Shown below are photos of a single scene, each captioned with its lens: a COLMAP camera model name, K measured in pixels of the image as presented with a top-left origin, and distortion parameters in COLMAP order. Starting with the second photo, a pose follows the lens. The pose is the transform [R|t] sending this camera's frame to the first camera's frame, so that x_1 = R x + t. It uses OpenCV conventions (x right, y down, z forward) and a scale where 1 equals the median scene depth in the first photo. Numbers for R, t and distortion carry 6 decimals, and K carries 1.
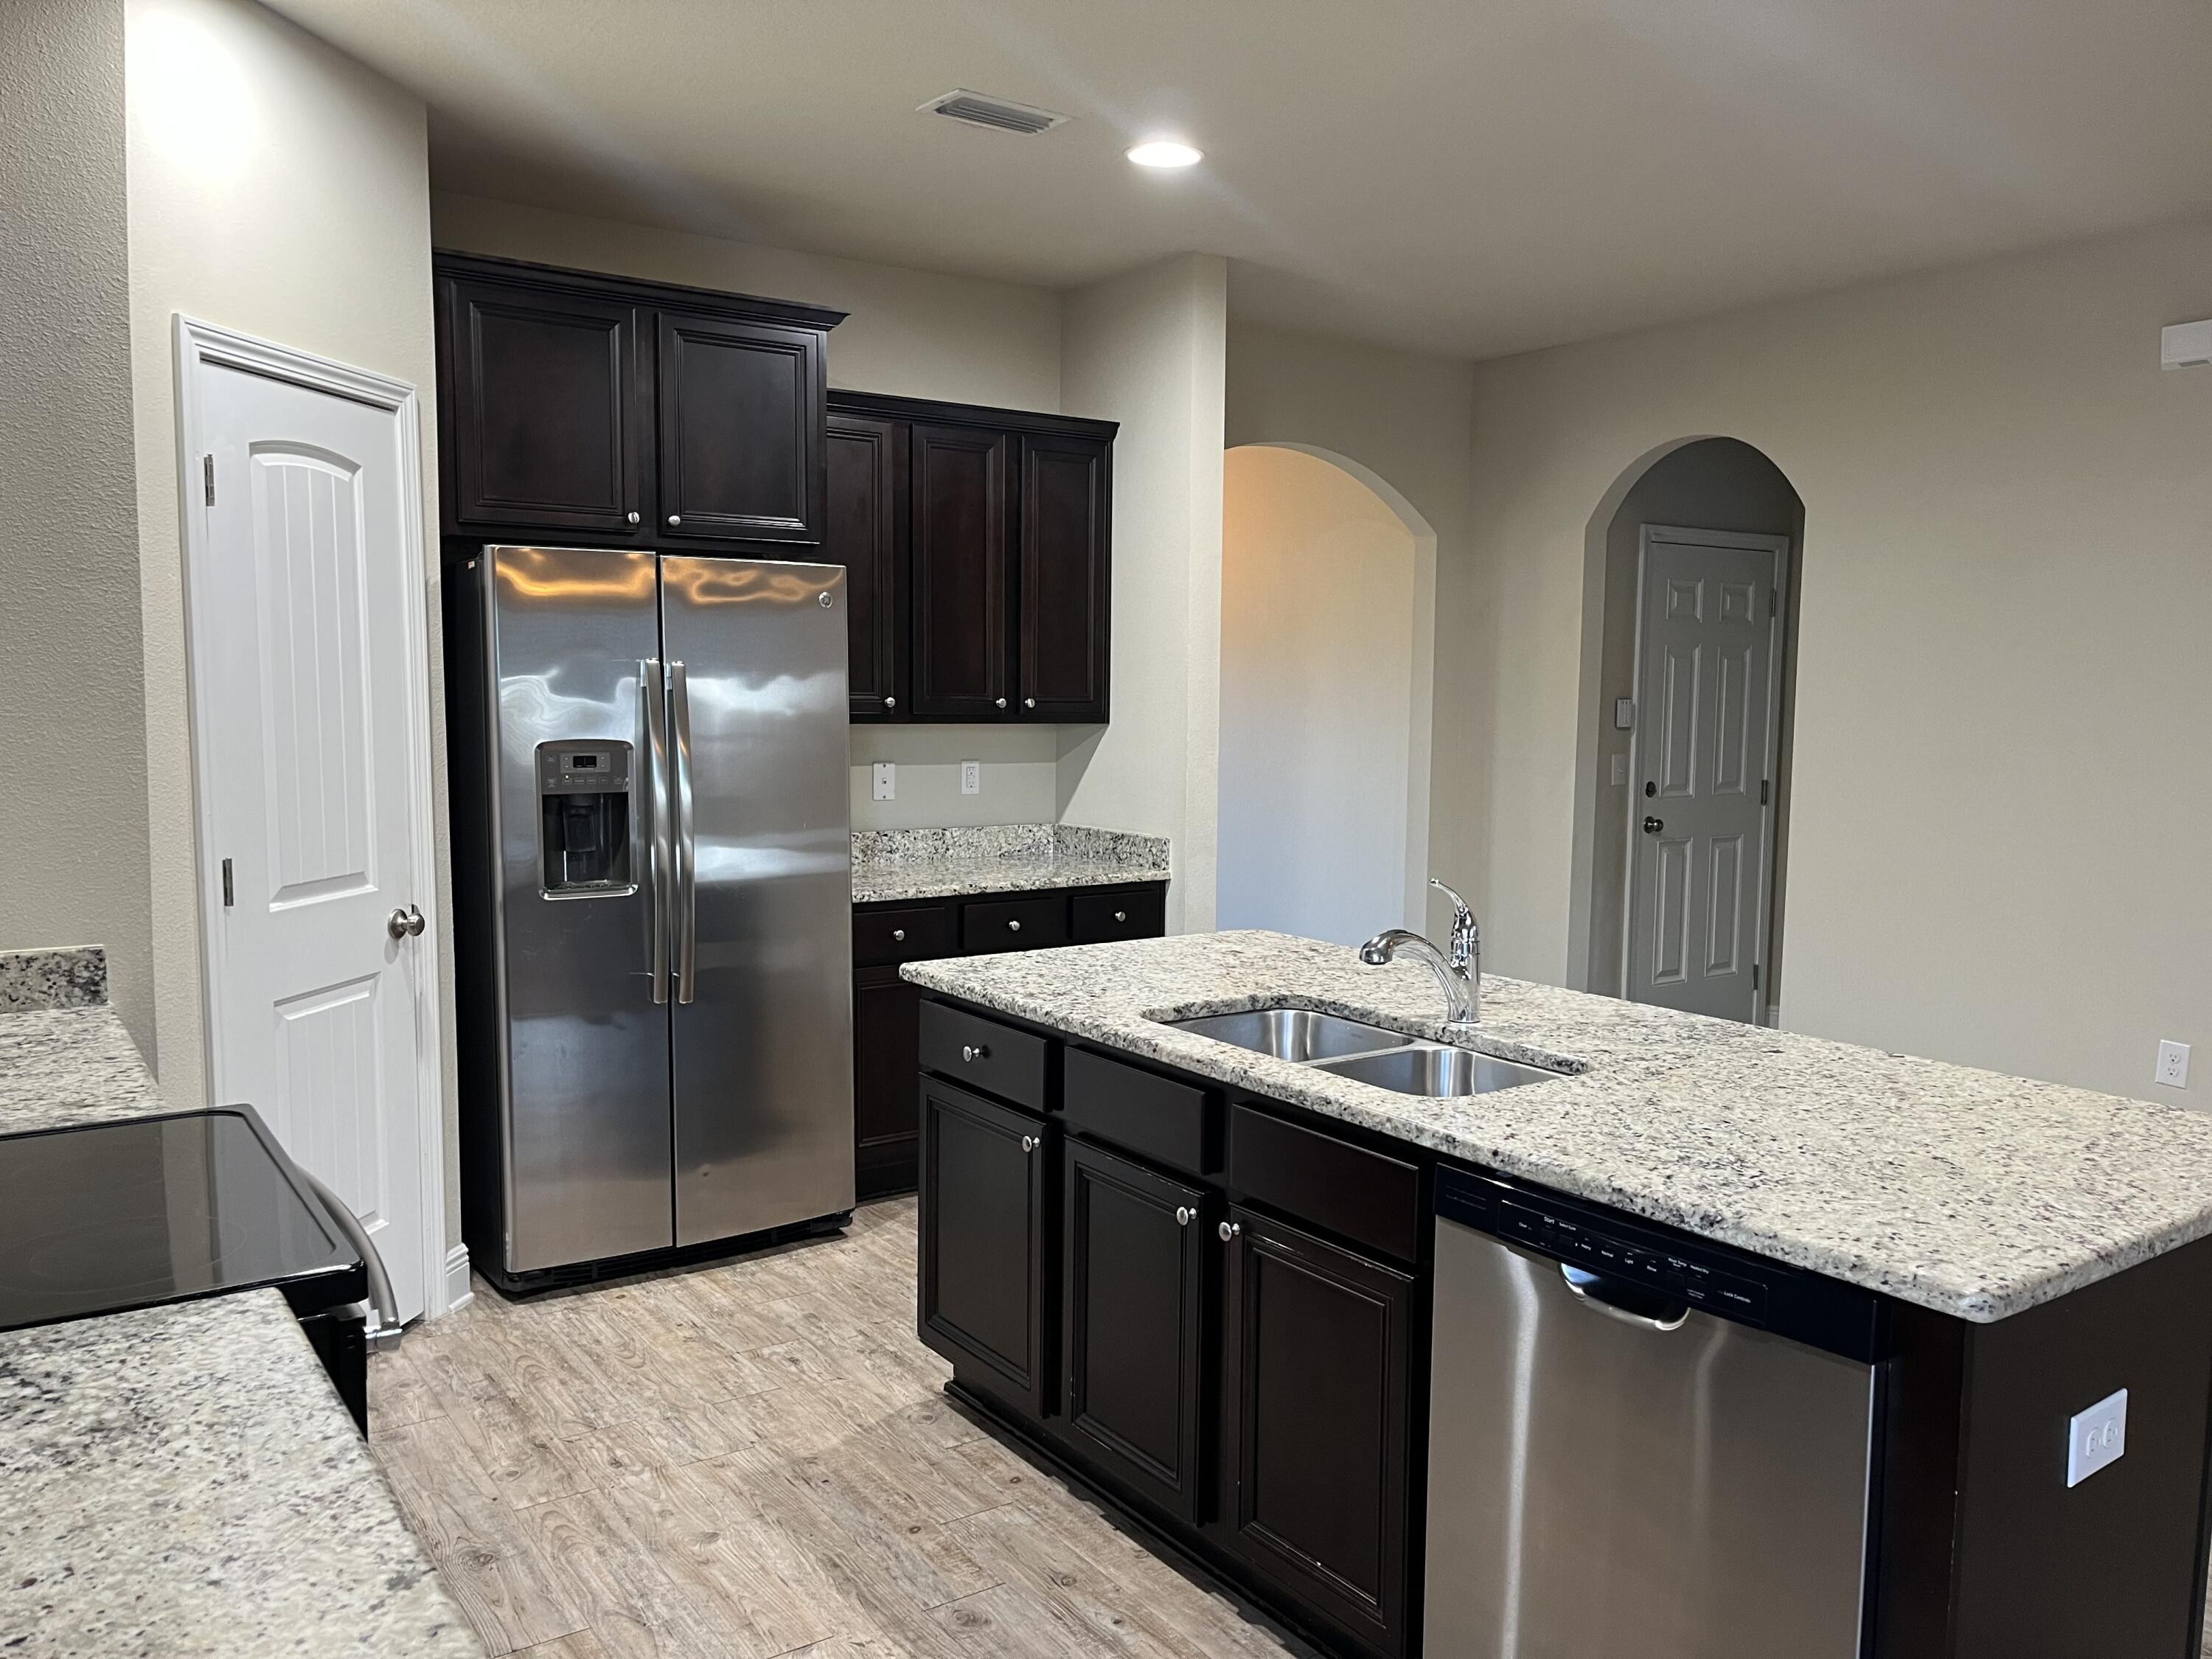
lens RADIAL K [[1673.5, 0, 1101.9], [0, 1673.5, 835.7], [0, 0, 1]] dist [0.048698, -0.061120]
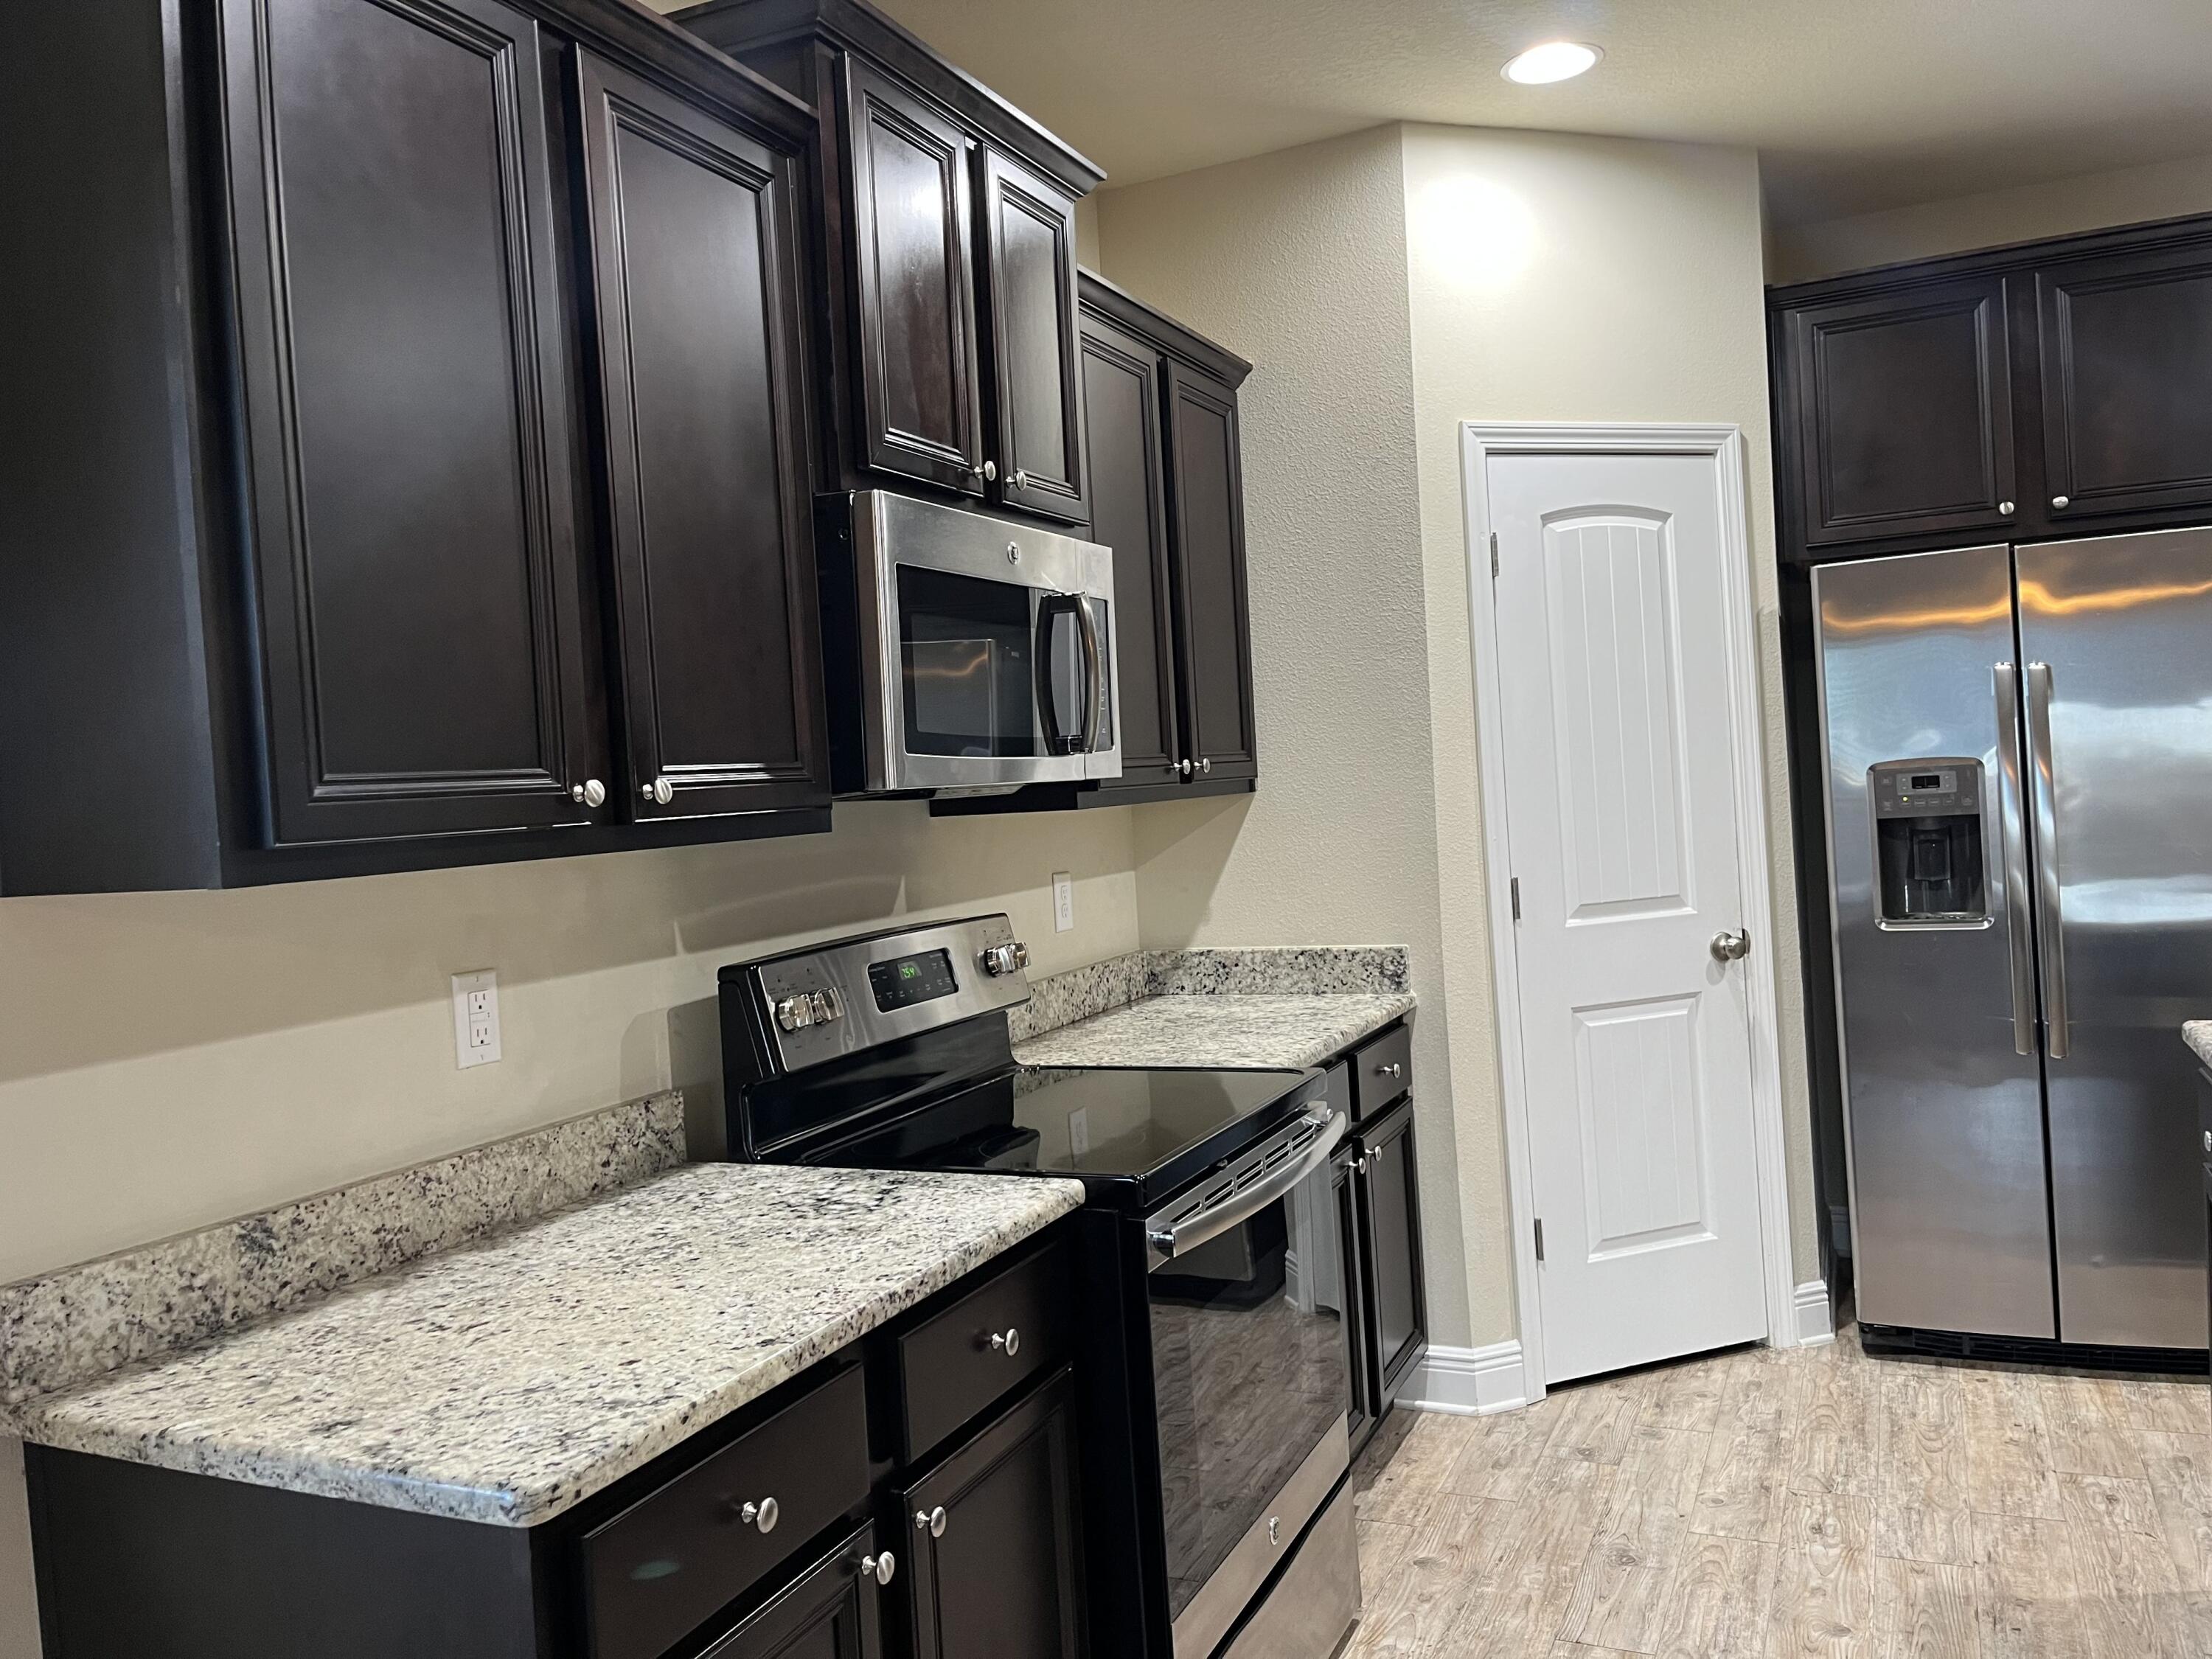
lens RADIAL K [[1673.5, 0, 1097.9], [0, 1673.5, 814.3], [0, 0, 1]] dist [0.048698, -0.061120]
pose [[0.508487, -0.026444, -0.860663, 0.279243], [-0.009836, 0.999285, -0.036514, 0.012993], [0.861013, 0.027032, 0.507863, 0.147283]]
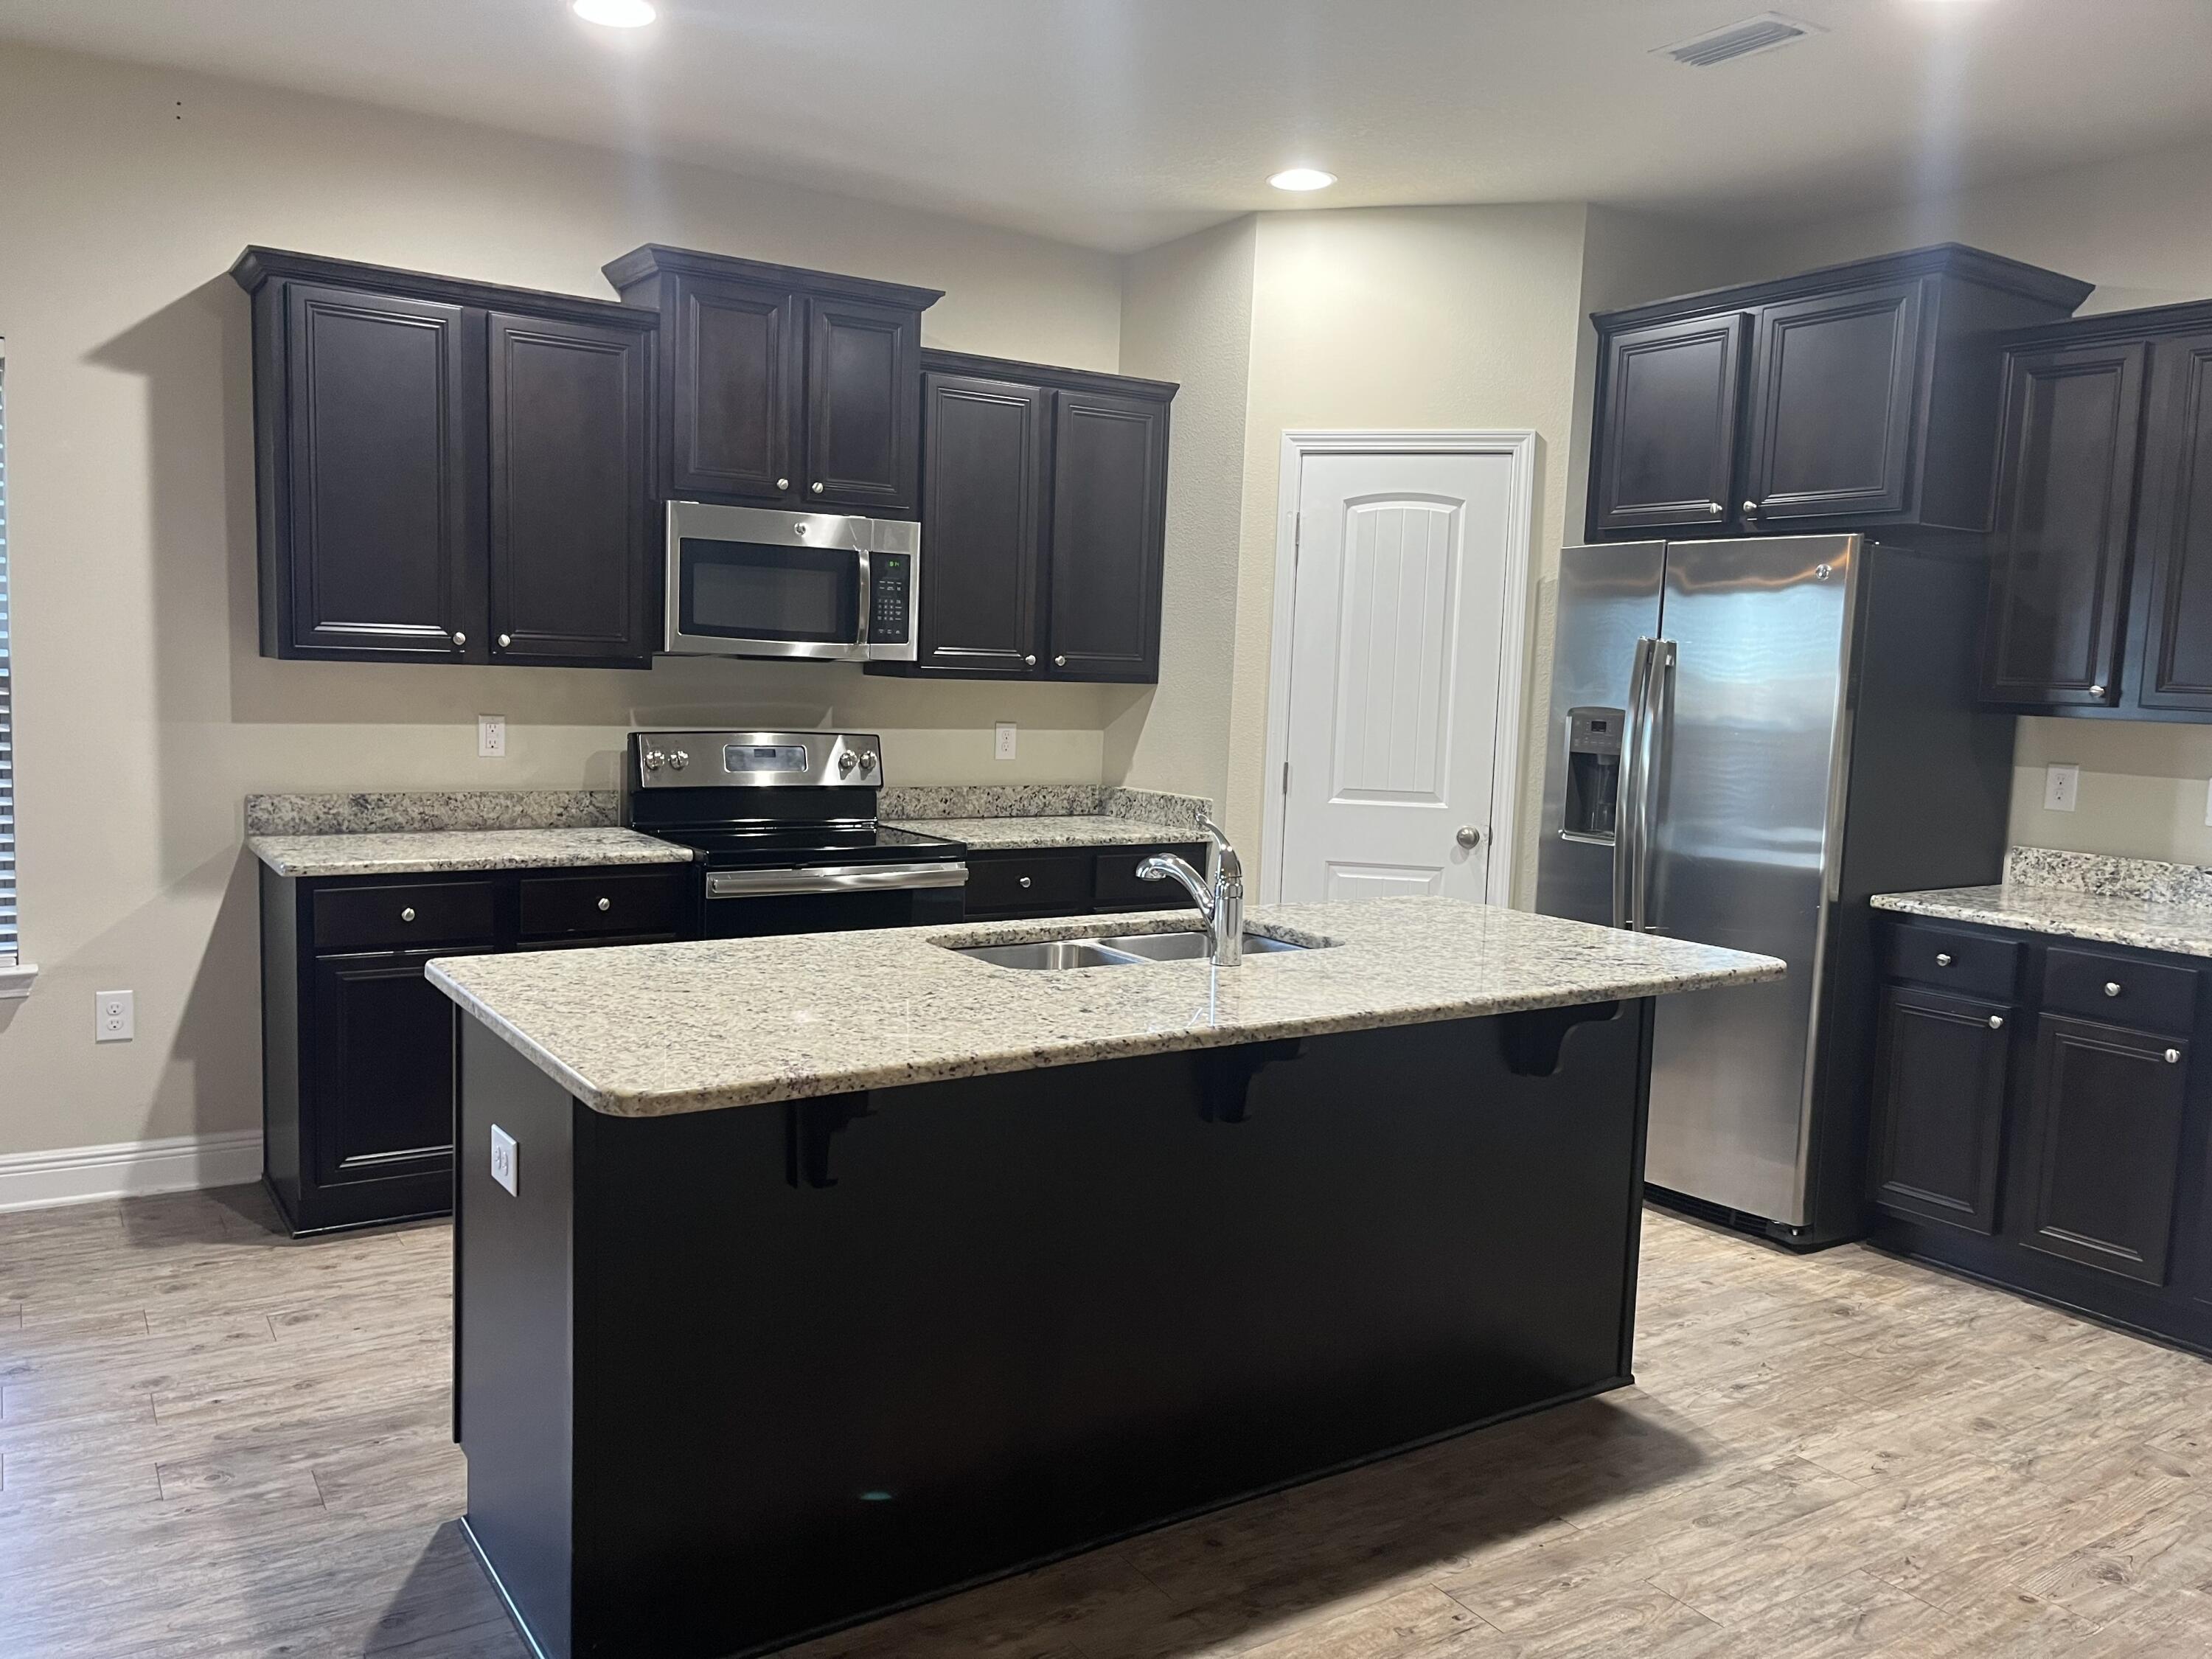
lens RADIAL K [[1673.5, 0, 1103.3], [0, 1673.5, 837.6], [0, 0, 1]] dist [0.048698, -0.061120]
pose [[-0.027505, 0.091704, -0.995406, 0.938539], [-0.123787, 0.987806, 0.094424, -0.038115], [0.991928, 0.125816, -0.015818, 0.739580]]
